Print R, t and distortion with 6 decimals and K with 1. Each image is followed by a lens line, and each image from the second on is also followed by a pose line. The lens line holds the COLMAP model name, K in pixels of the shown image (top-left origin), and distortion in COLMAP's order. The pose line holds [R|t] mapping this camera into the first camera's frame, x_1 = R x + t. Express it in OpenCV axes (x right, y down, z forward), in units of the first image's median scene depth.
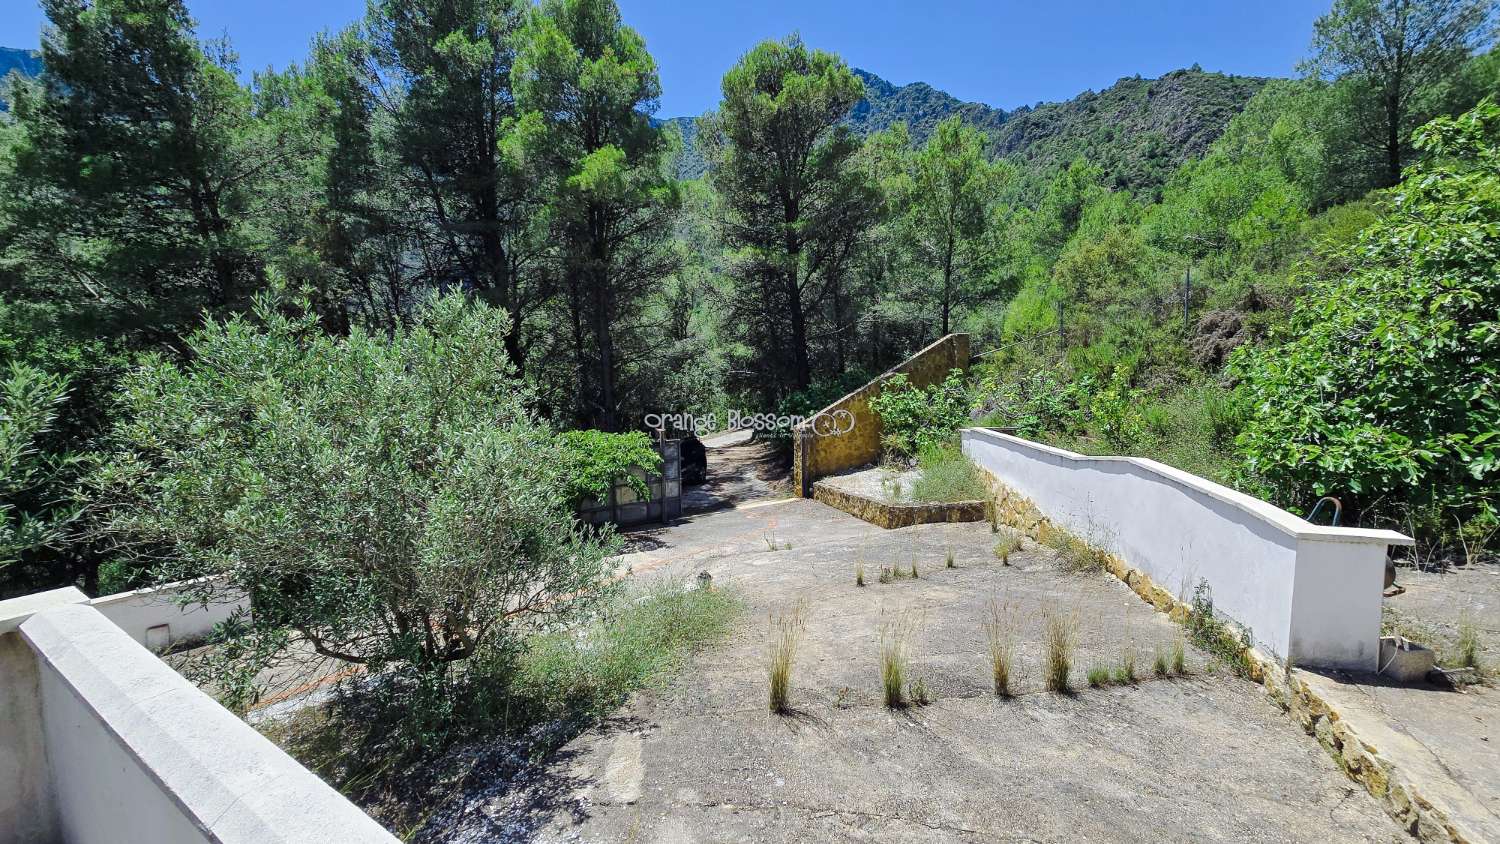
lens RADIAL K [[615.9, 0, 755.2], [0, 615.9, 408.4], [0, 0, 1]] dist [-0.004691, 0.000607]
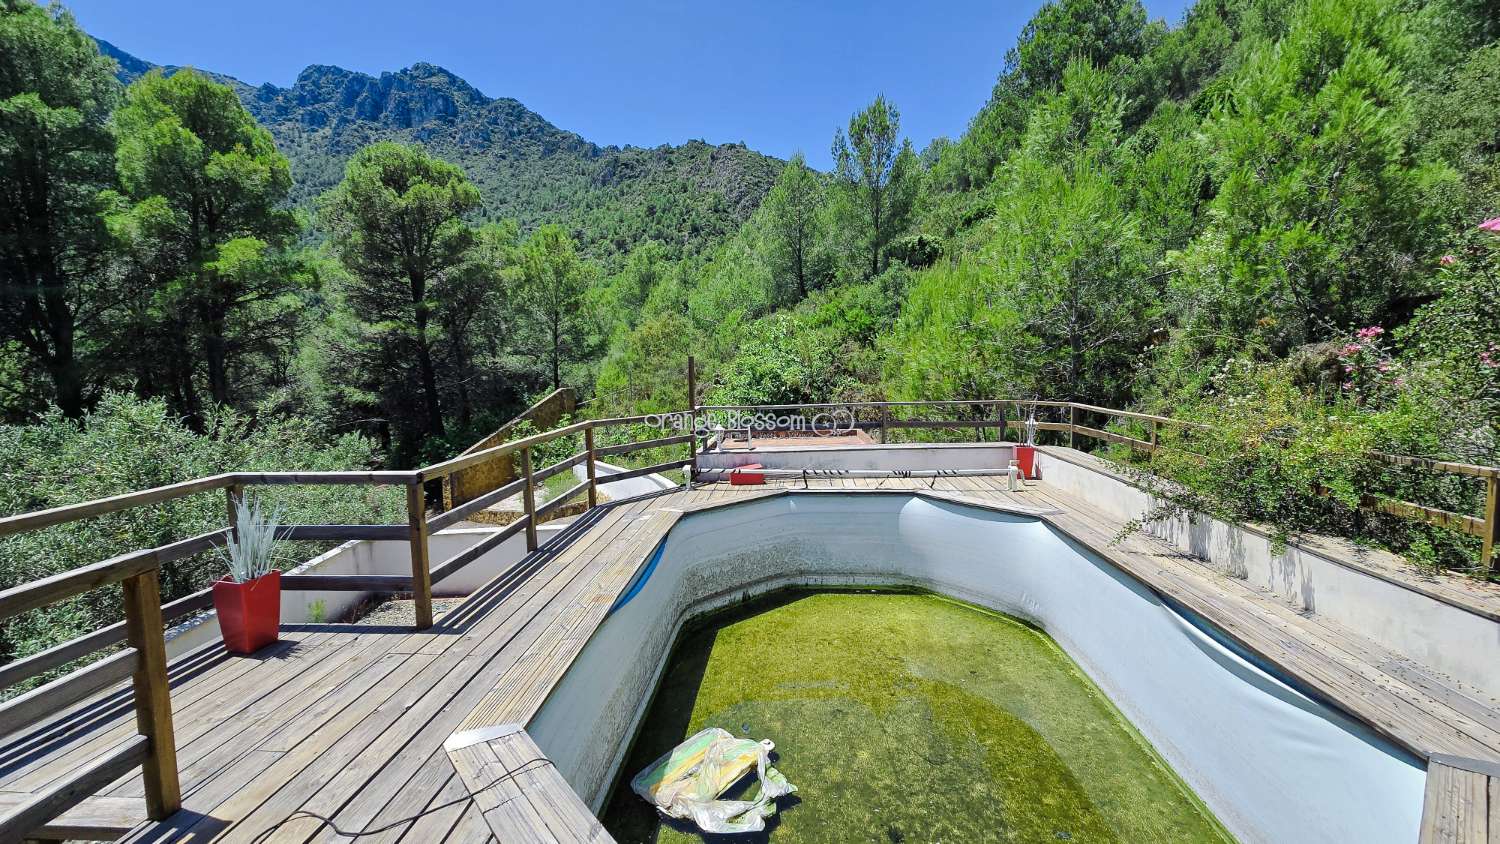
lens RADIAL K [[612.9, 0, 757.5], [0, 612.9, 409.8], [0, 0, 1]] dist [-0.000113, -0.002276]
pose [[0.815435, -0.047833, 0.576869, -0.095476], [0.063635, 0.997947, -0.007204, -0.027091], [-0.575341, 0.042583, 0.816805, -0.305312]]
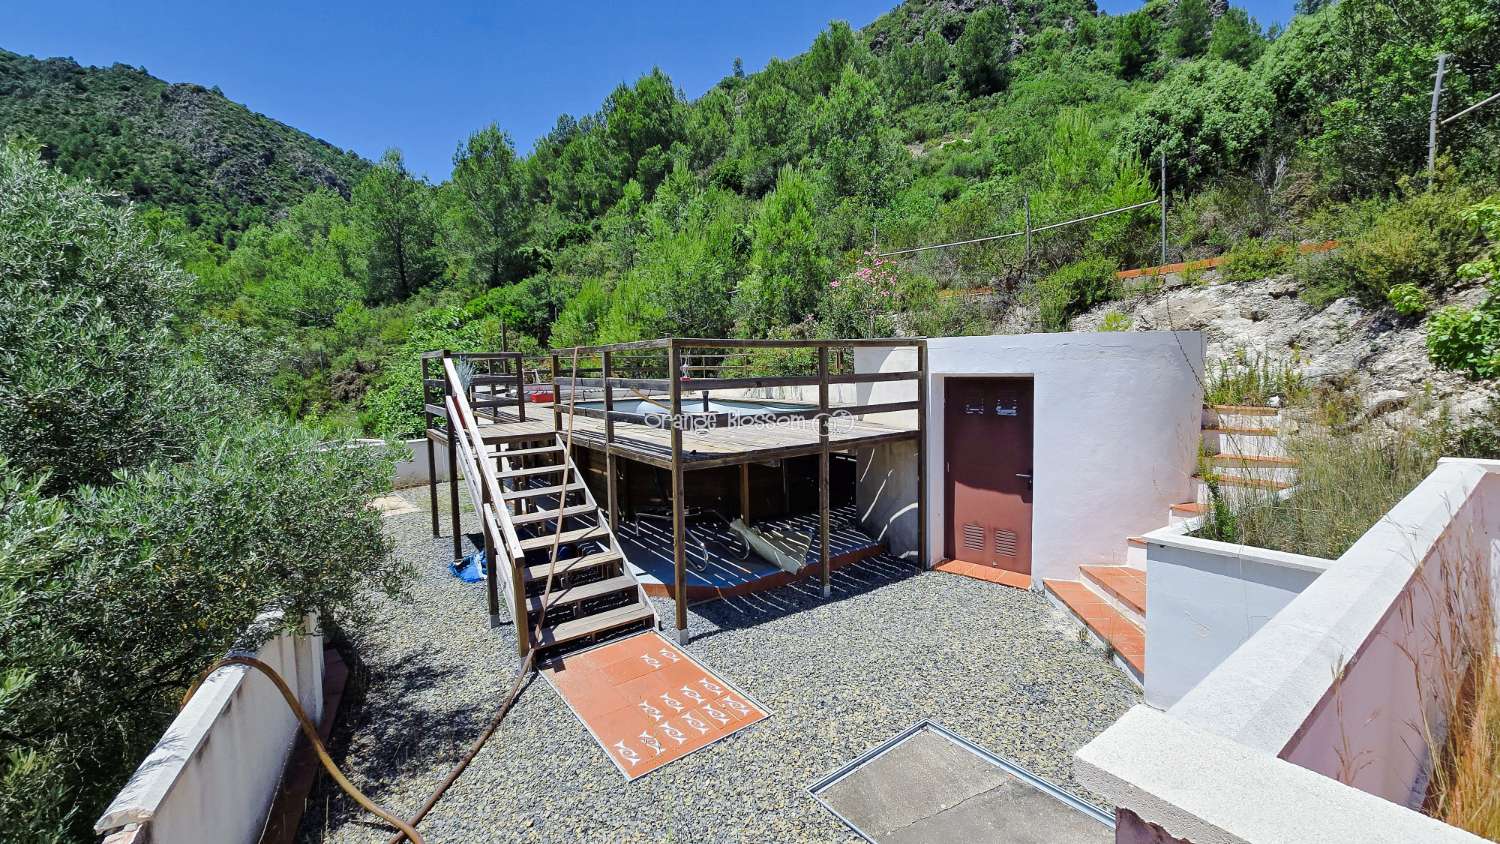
lens RADIAL K [[611.5, 0, 755.5], [0, 611.5, 409.3], [0, 0, 1]] dist [-0.000750, -0.001055]
pose [[0.259503, -0.067565, 0.963376, -0.363028], [0.111278, 0.992997, 0.039668, 0.012607], [-0.959310, 0.096909, 0.265204, -0.349252]]
